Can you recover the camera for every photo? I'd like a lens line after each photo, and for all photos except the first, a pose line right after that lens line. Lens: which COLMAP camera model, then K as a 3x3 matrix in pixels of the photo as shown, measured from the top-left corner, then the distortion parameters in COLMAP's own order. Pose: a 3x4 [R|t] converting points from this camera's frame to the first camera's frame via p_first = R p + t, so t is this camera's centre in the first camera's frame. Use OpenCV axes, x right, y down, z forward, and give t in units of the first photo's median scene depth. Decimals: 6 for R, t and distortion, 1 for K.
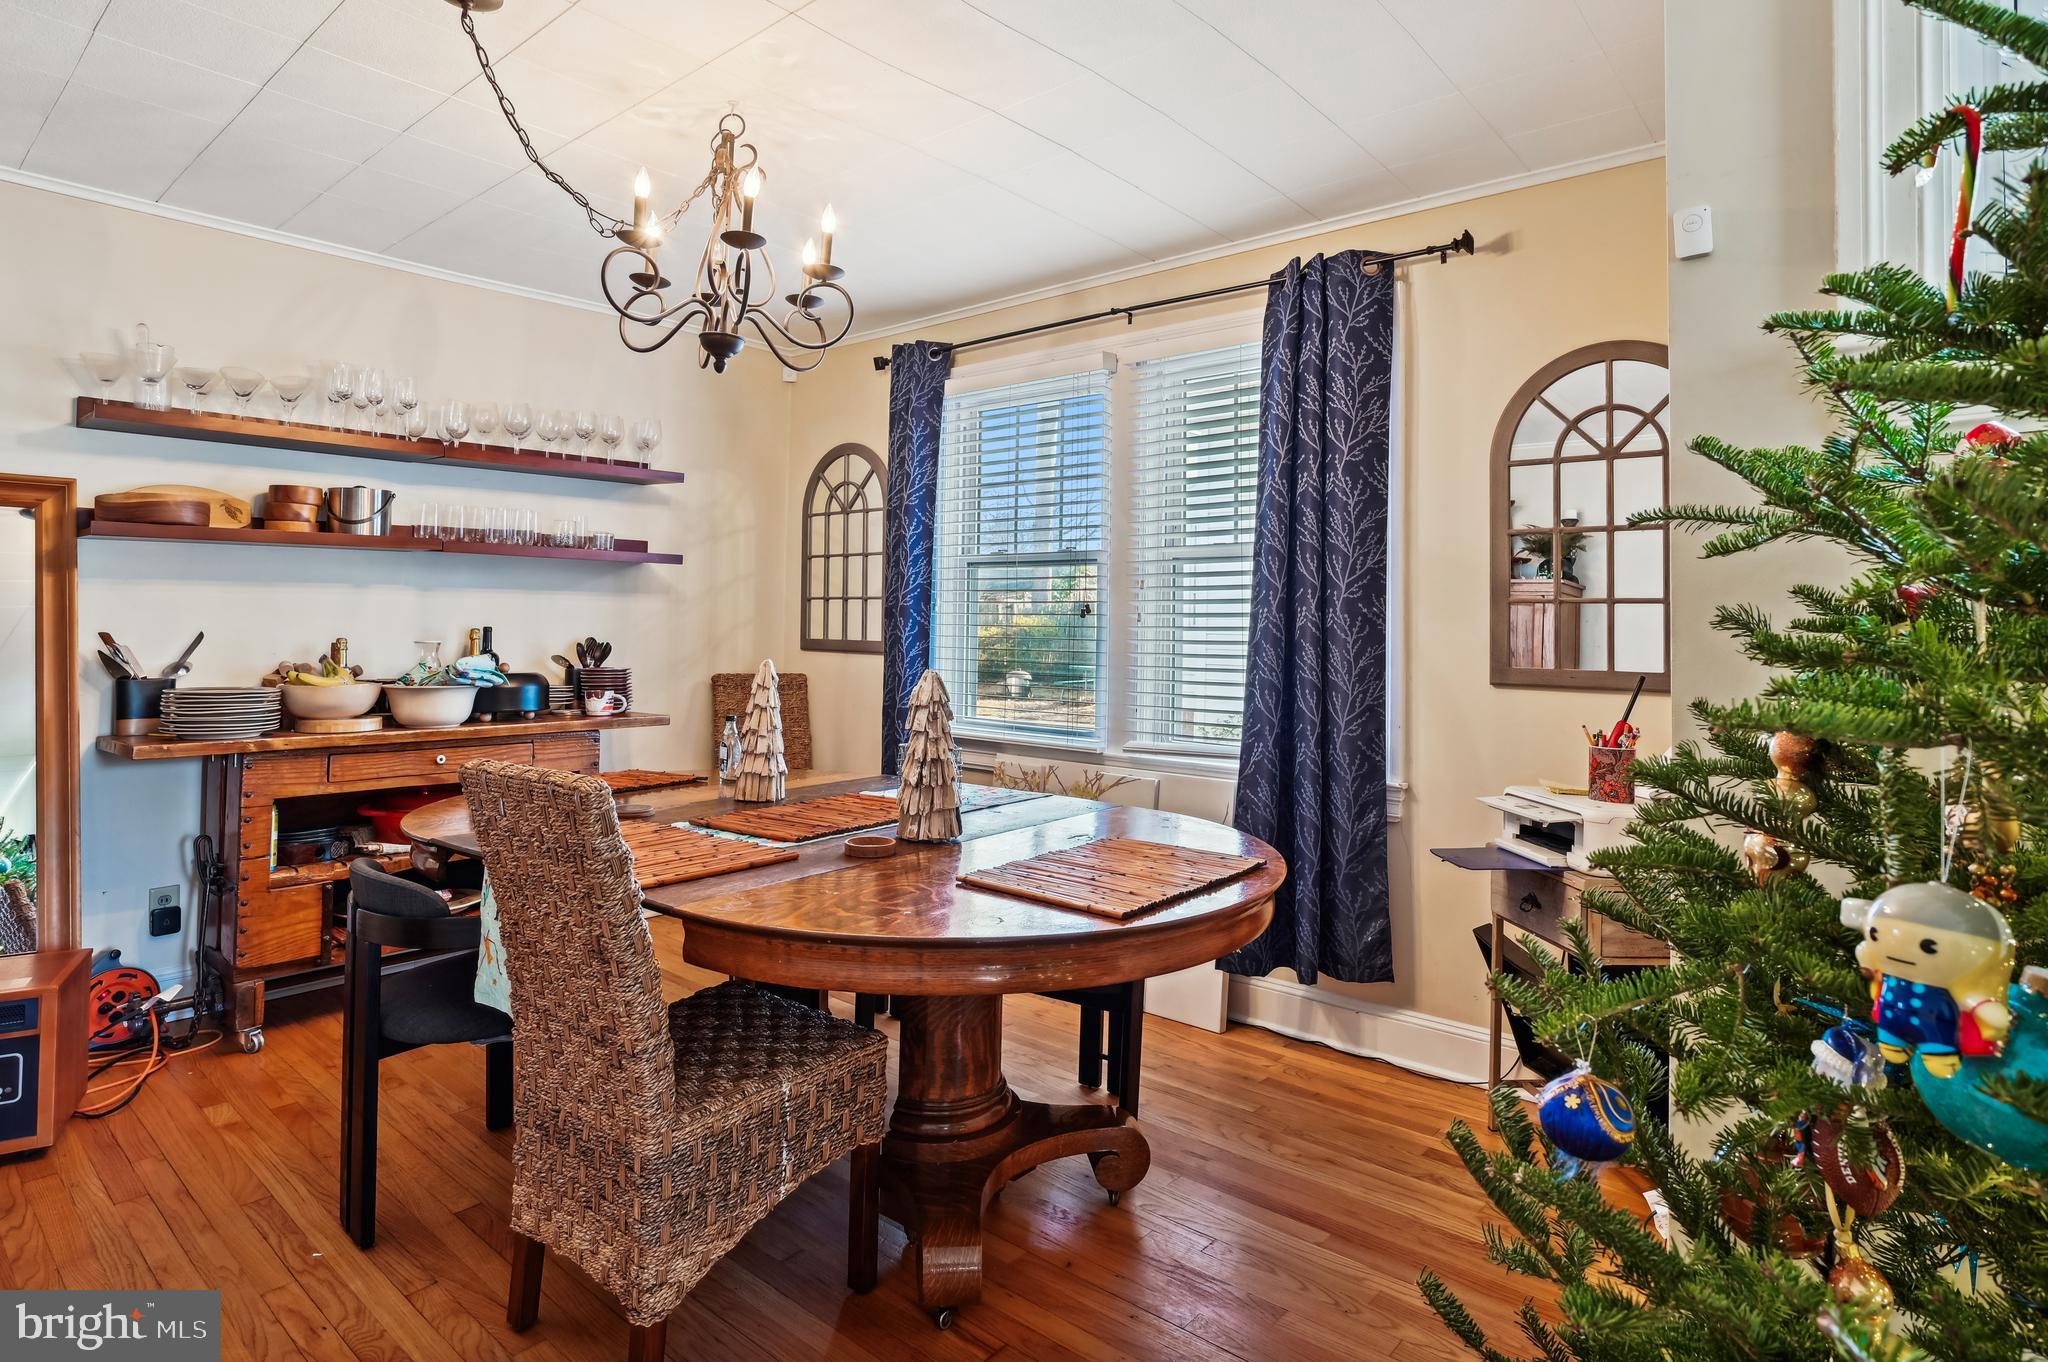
lens RADIAL K [[1076.9, 0, 1003.5], [0, 1076.9, 576.4], [0, 0, 1]] dist [-0.039473, 0.014736]
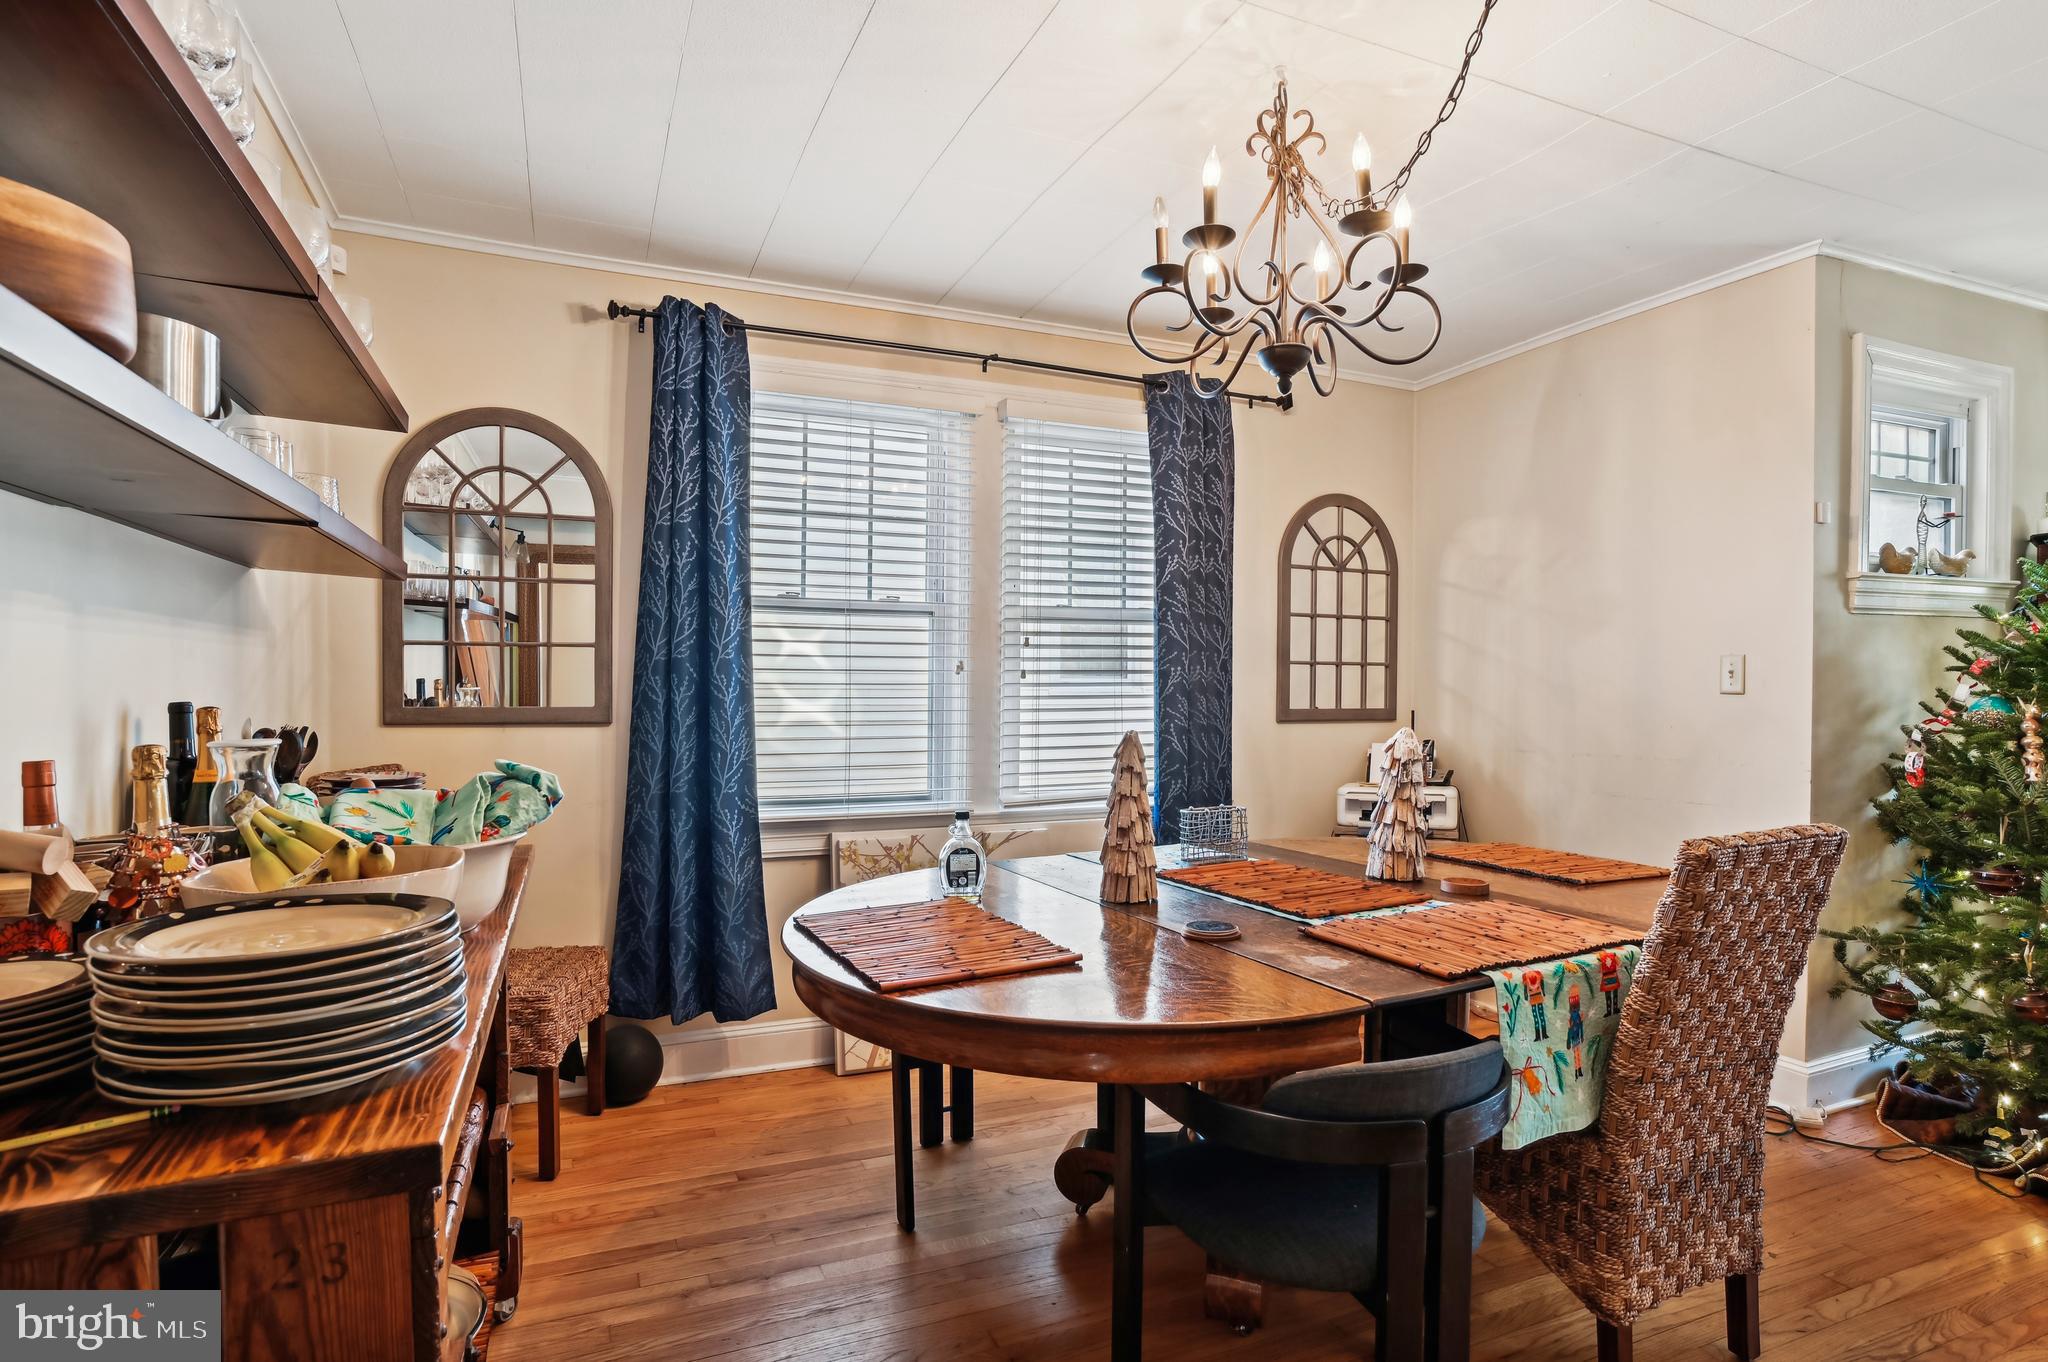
lens RADIAL K [[964.8, 0, 1022.4], [0, 964.8, 676.9], [0, 0, 1]] dist [-0.022662, -0.000074]
pose [[0.470085, -0.012346, 0.882535, -0.971871], [-0.039148, 0.998627, 0.034822, 0.013264], [-0.881753, -0.050918, 0.468956, 0.828249]]
